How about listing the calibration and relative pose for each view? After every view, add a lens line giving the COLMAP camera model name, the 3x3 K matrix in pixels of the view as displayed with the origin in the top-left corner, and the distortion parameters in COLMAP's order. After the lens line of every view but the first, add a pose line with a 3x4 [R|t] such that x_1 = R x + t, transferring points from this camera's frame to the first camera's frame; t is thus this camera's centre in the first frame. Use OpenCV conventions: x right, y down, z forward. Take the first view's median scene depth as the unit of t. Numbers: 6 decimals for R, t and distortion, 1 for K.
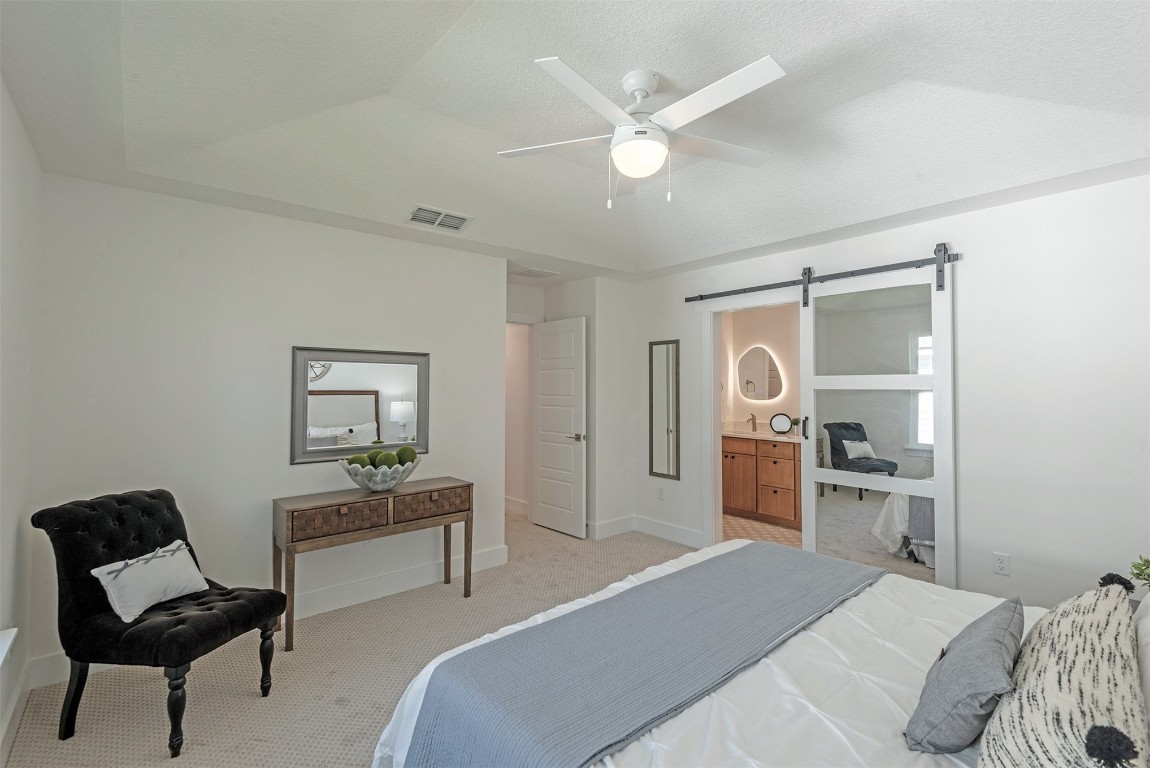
lens RADIAL K [[525.1, 0, 578.6], [0, 525.1, 378.6], [0, 0, 1]] dist [0.027381, -0.013141]
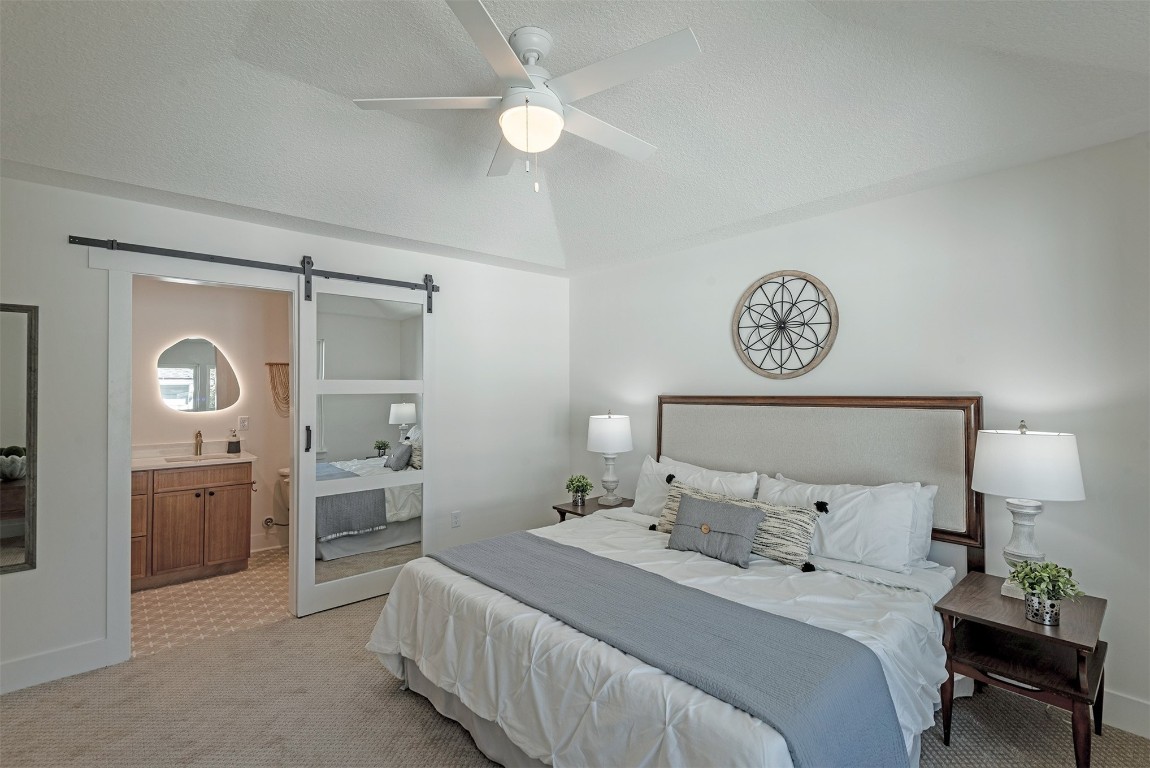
lens RADIAL K [[525.1, 0, 576.0], [0, 525.1, 386.2], [0, 0, 1]] dist [0.027381, -0.013141]
pose [[-0.025342, 0.006650, 0.999657, -0.462832], [-0.007550, 0.999948, -0.006843, 0.008823], [-0.999650, -0.007721, -0.025291, 0.581003]]
